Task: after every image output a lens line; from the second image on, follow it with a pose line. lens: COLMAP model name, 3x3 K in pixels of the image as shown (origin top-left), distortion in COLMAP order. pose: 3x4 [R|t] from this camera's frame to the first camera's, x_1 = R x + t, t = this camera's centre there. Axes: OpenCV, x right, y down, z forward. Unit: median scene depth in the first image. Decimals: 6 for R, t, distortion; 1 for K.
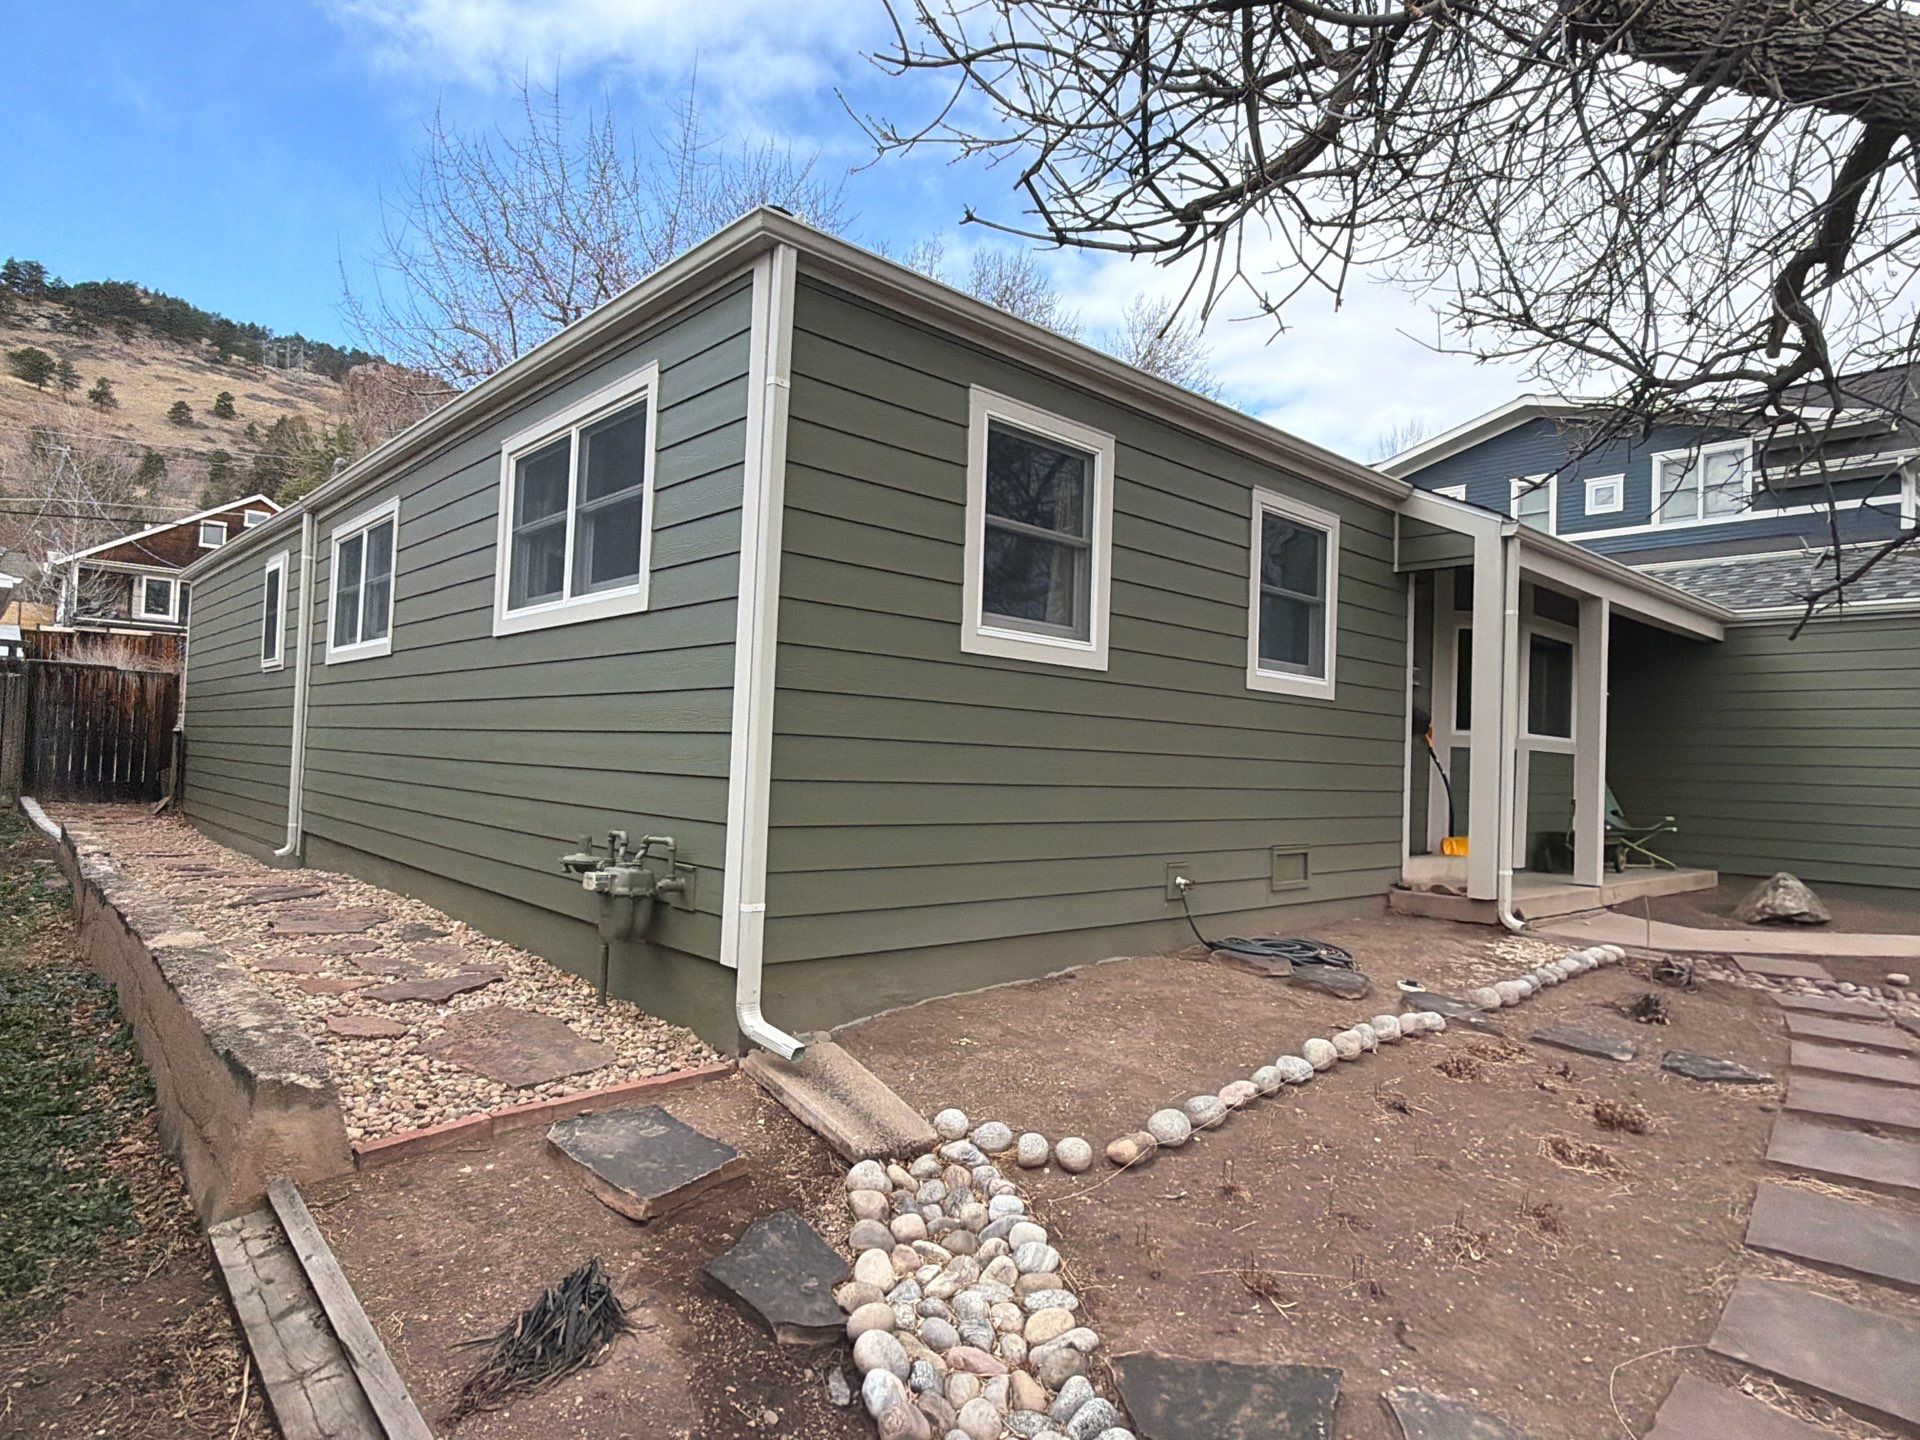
lens RADIAL K [[1130.0, 0, 962.6], [0, 1130.0, 728.3], [0, 0, 1]] dist [0.000613, -0.000595]
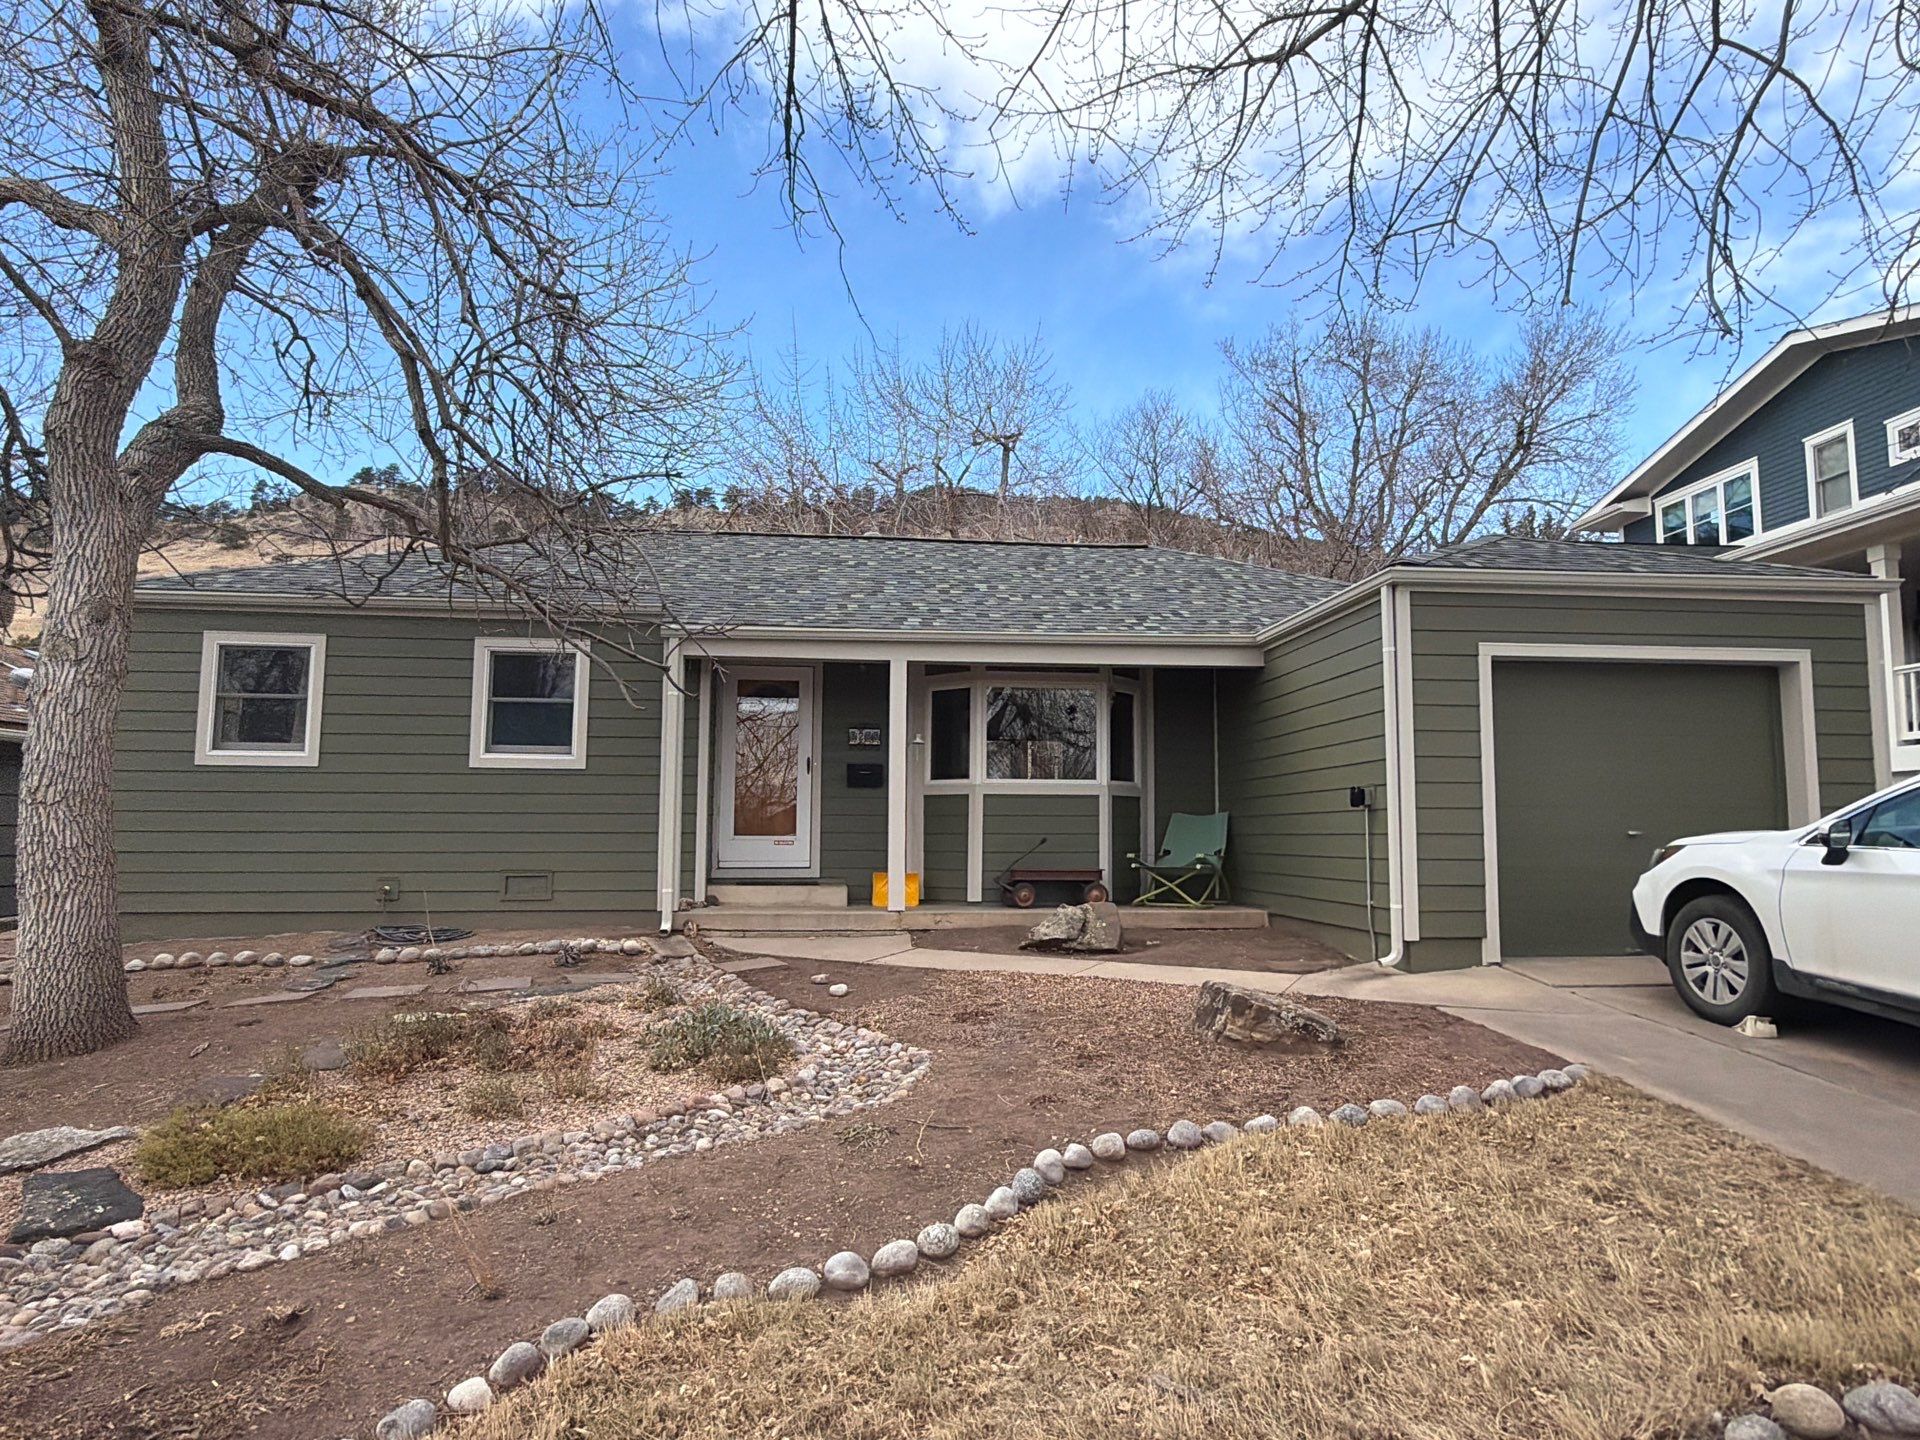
lens RADIAL K [[1128.1, 0, 960.0], [0, 1128.1, 720.0], [0, 0, 1]] dist [0.021357, -0.032776]
pose [[0.794727, -0.094318, -0.599594, 2.004231], [0.043624, 0.994174, -0.098566, 0.096942], [0.605397, 0.052177, 0.794212, 0.195676]]
